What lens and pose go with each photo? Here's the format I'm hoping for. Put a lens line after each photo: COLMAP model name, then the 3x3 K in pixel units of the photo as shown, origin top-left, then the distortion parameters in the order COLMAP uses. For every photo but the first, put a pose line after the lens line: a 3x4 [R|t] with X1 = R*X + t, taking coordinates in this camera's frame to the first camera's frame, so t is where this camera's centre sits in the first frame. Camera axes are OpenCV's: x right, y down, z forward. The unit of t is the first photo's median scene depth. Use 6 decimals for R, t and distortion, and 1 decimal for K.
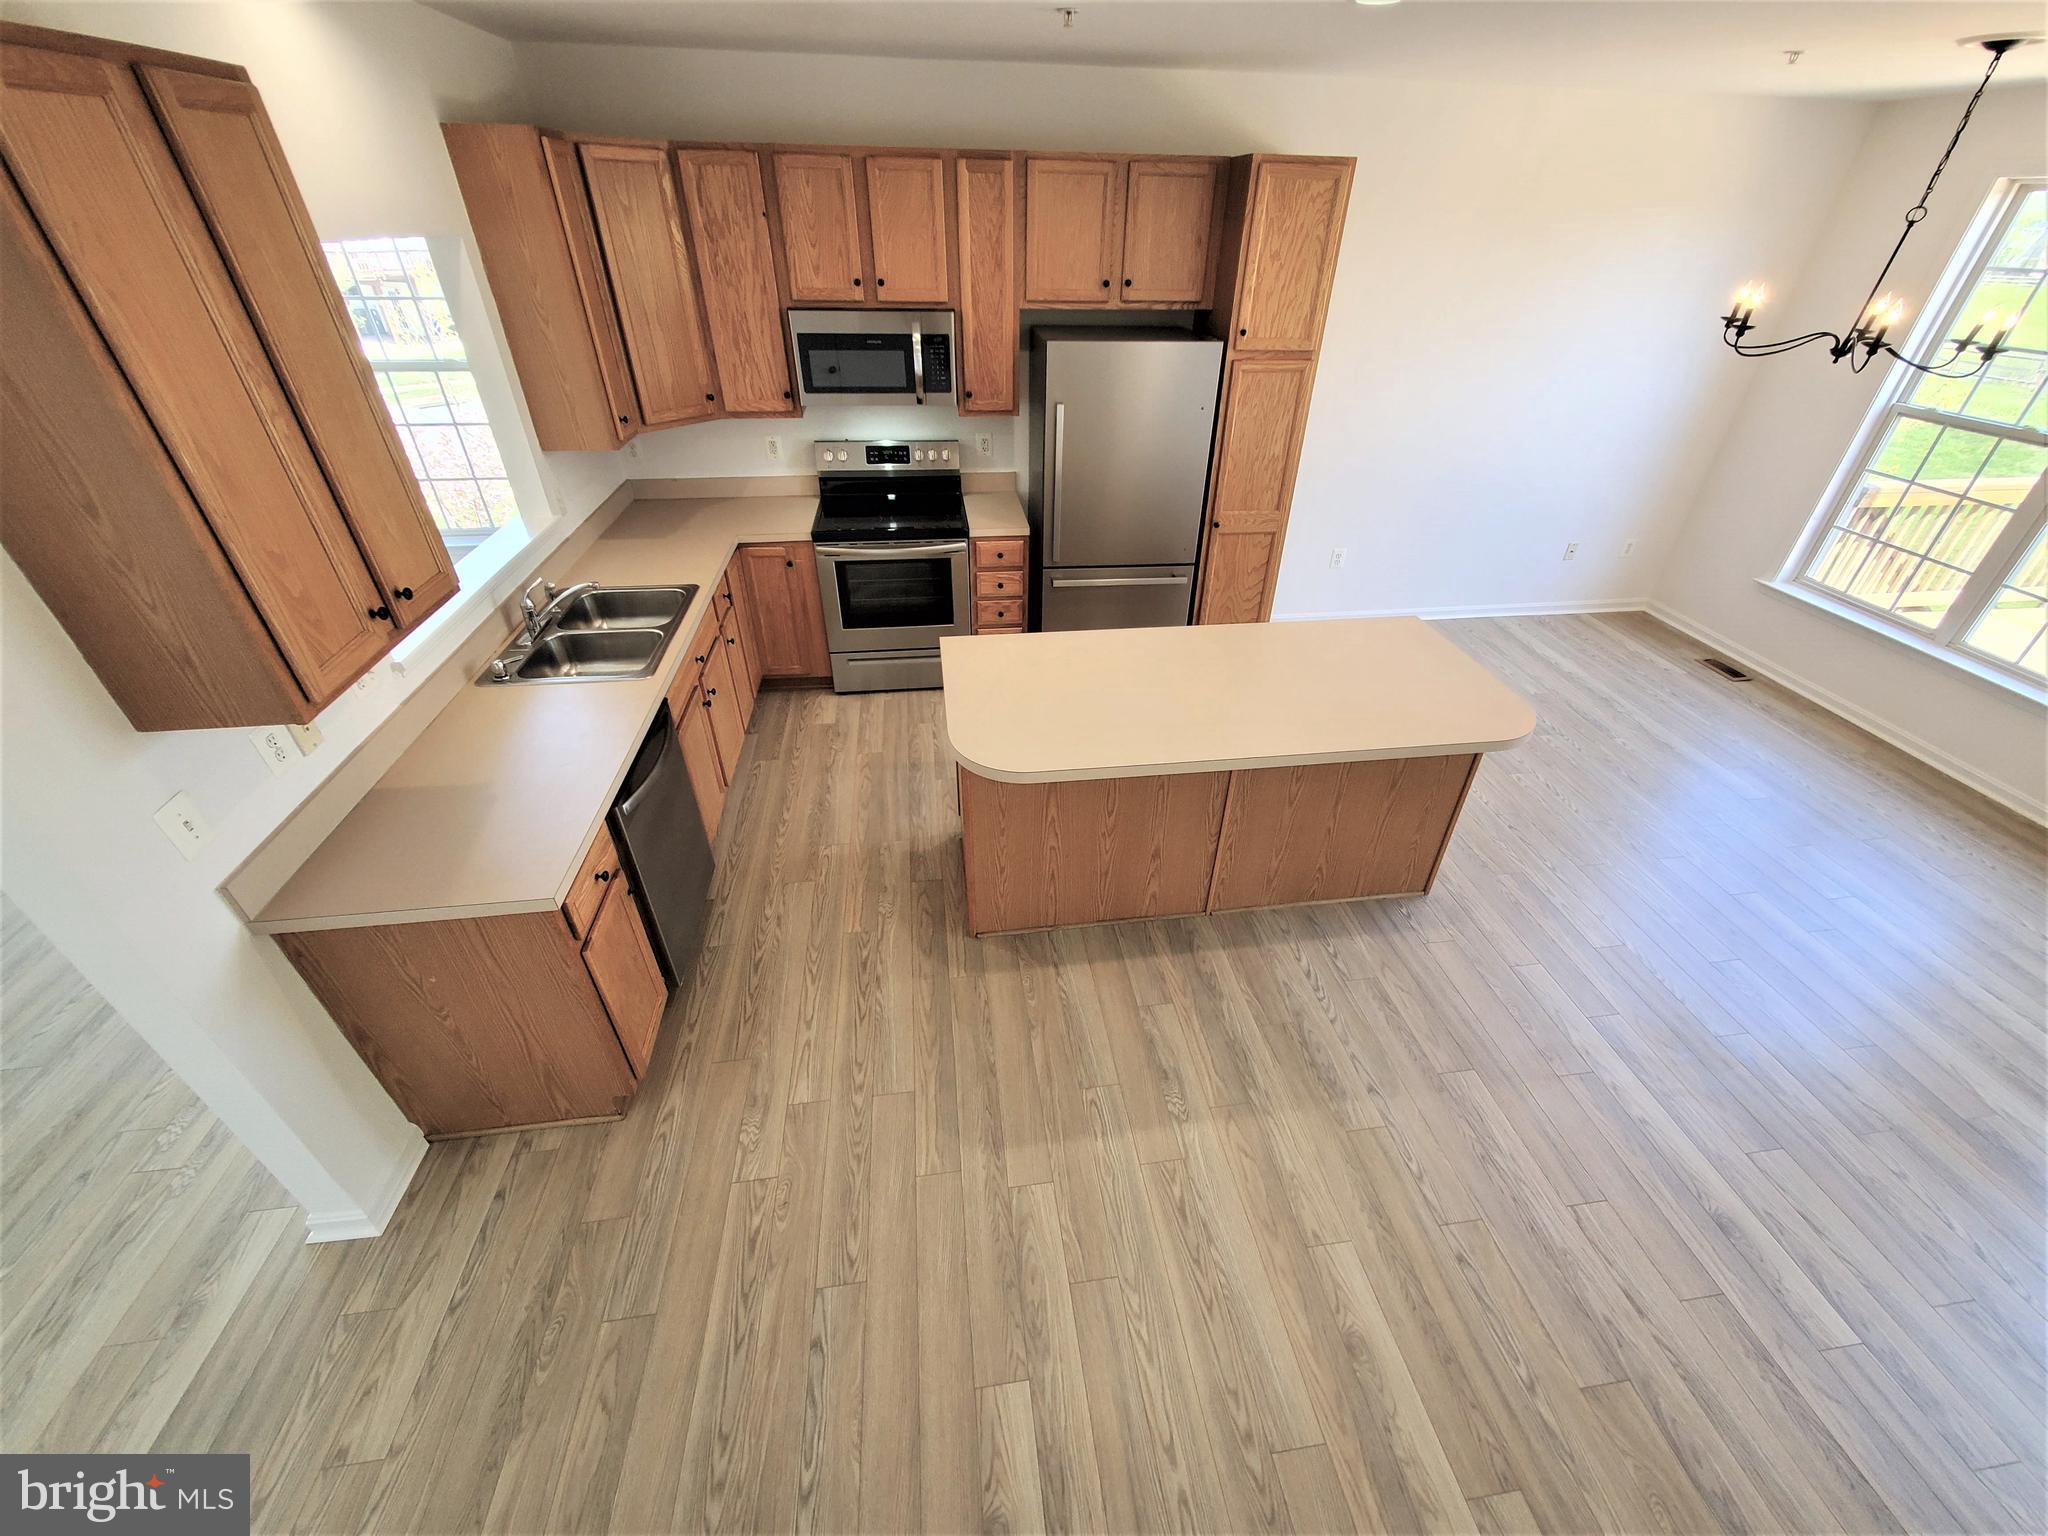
lens RADIAL K [[812.0, 0, 1042.7], [0, 812.0, 769.1], [0, 0, 1]] dist [0.001252, -0.000822]
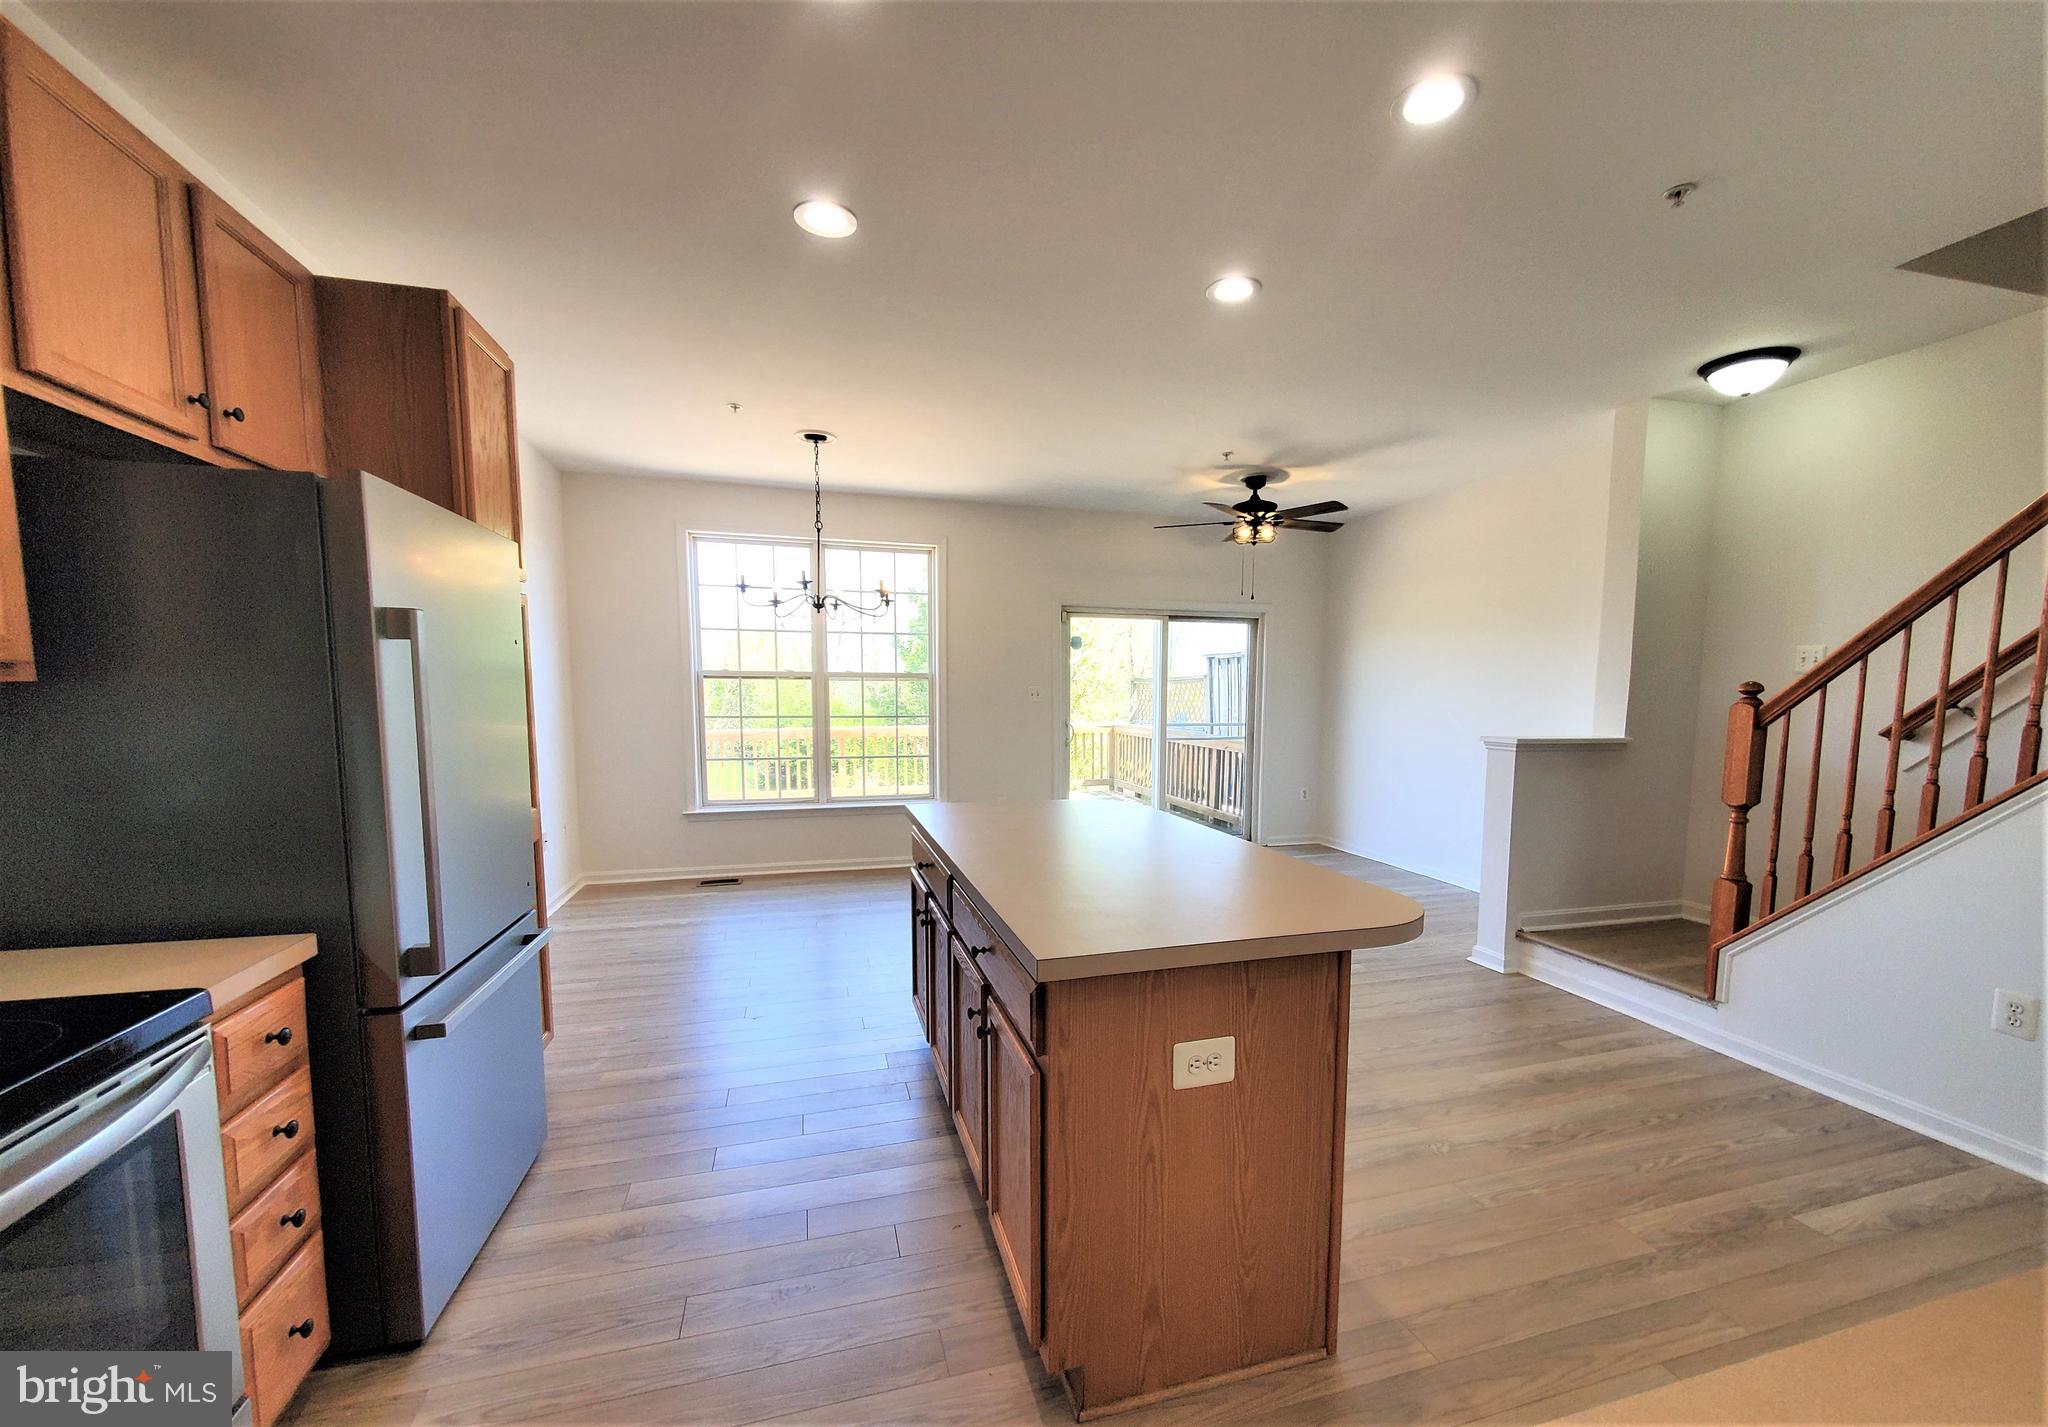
lens RADIAL K [[820.5, 0, 1062.1], [0, 820.5, 768.1], [0, 0, 1]] dist [0.001055, 0.000109]
pose [[-0.151949, -0.115962, 0.981562, -0.473869], [0.550260, 0.815035, 0.181470, -0.271726], [-0.821052, 0.567688, -0.060035, 0.797675]]
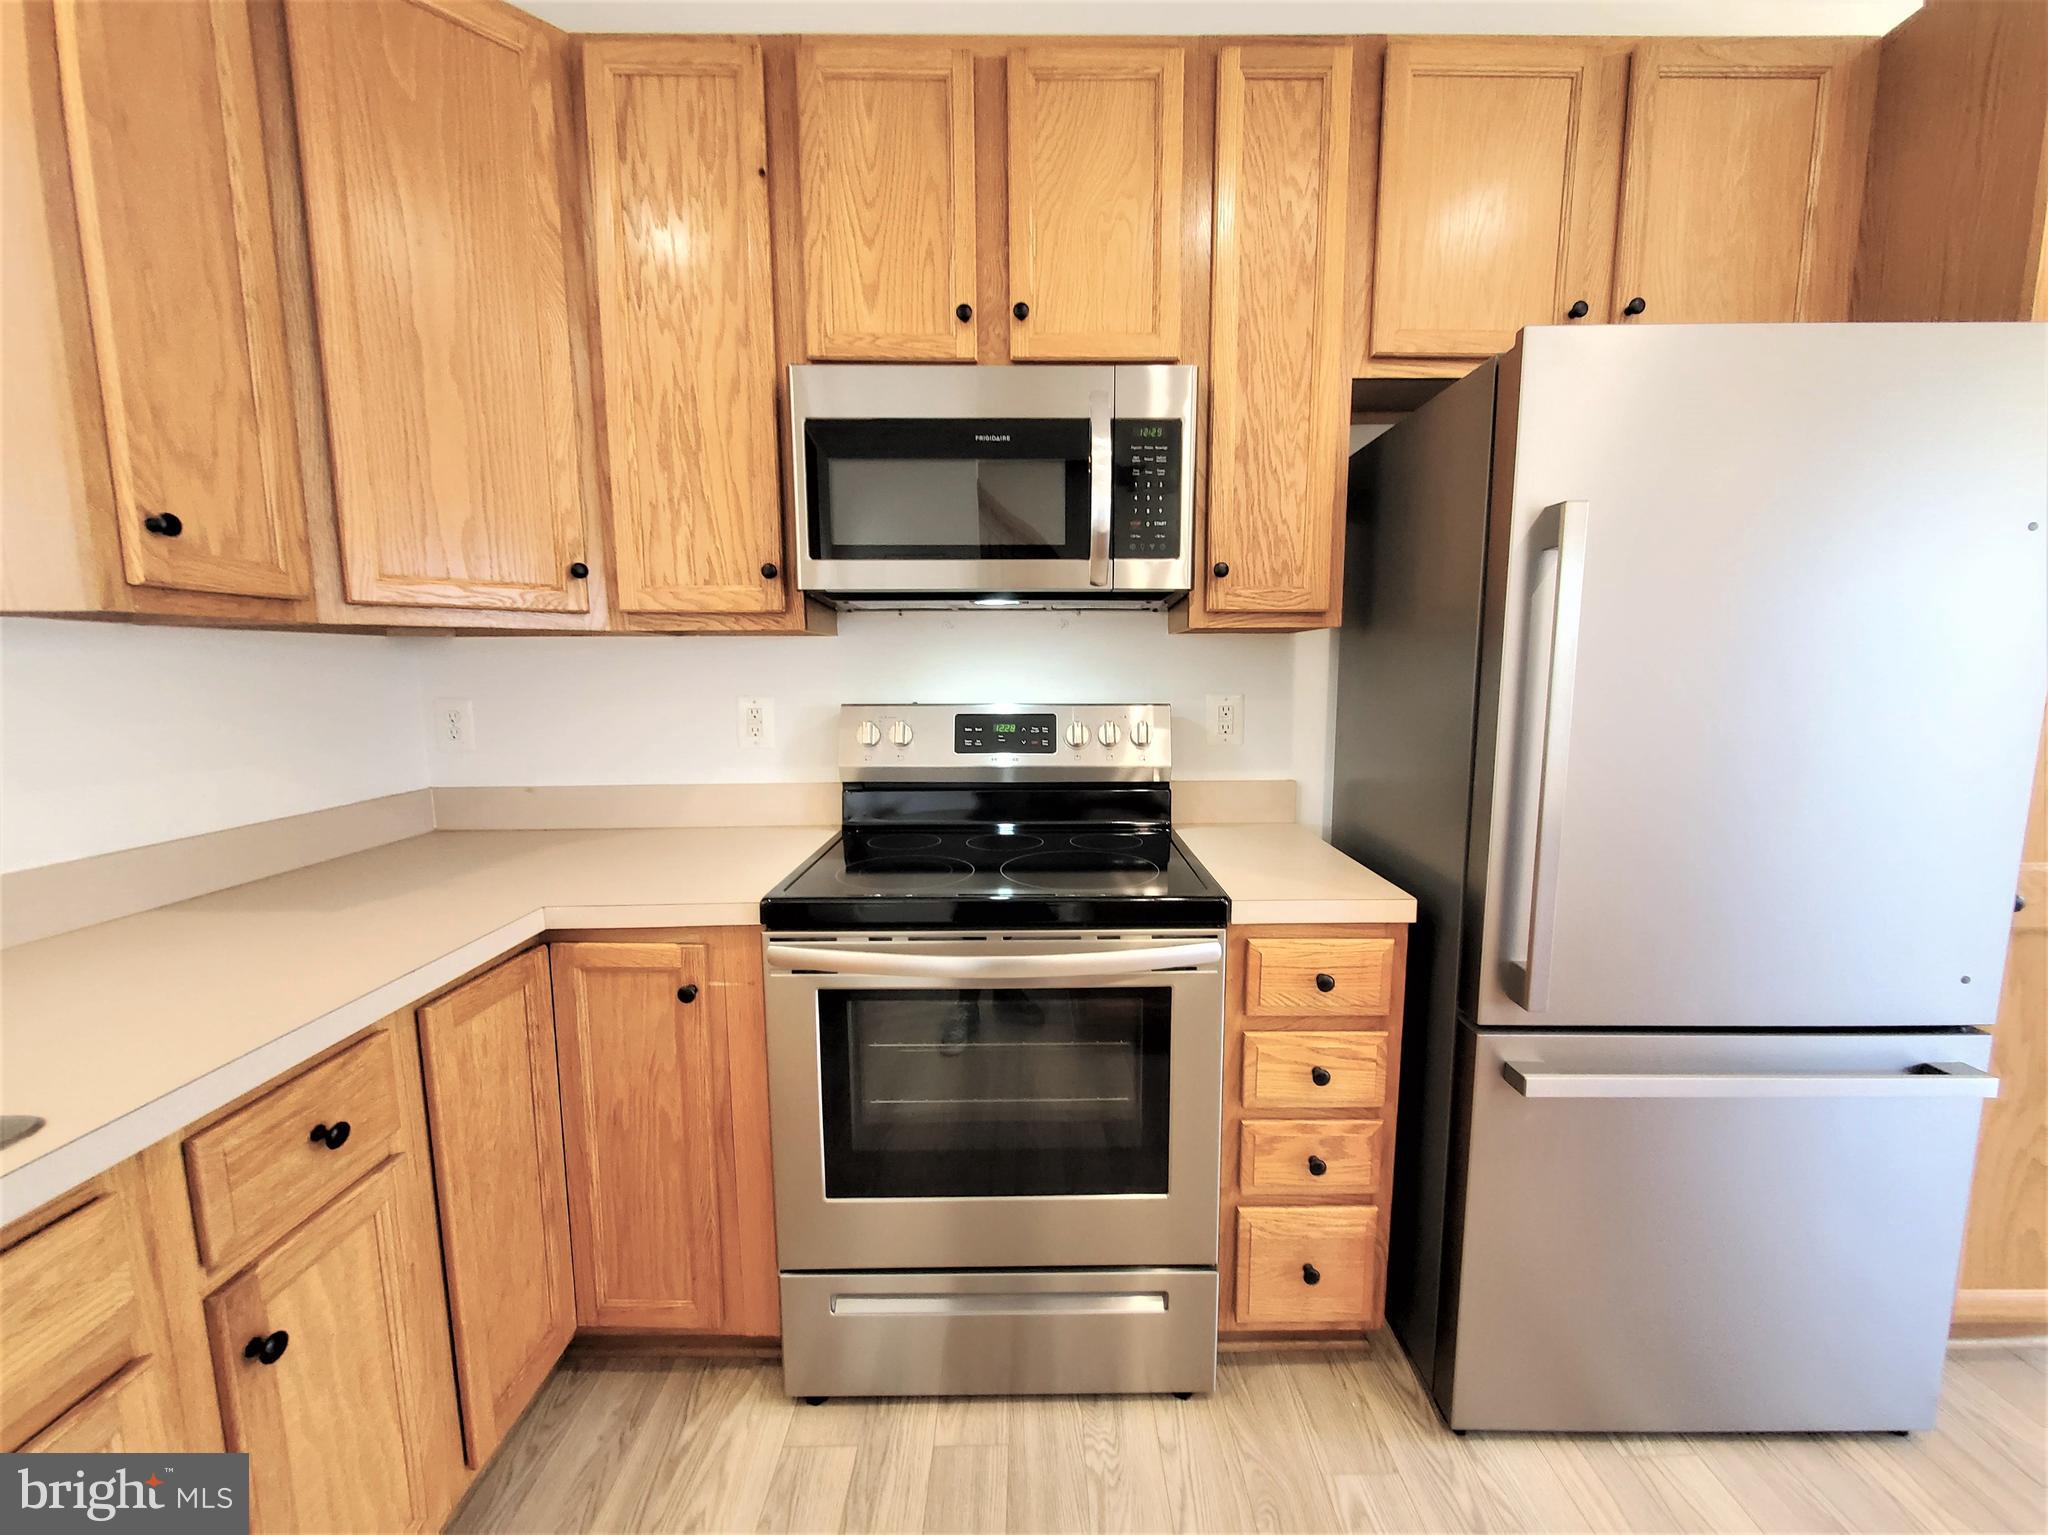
lens RADIAL K [[812.0, 0, 1042.7], [0, 812.0, 768.6], [0, 0, 1]] dist [0.001252, -0.000822]
pose [[0.991487, -0.004635, -0.130123, -0.138577], [-0.055283, 0.889828, -0.452935, -0.213823], [0.117886, 0.456272, 0.881997, 0.759530]]
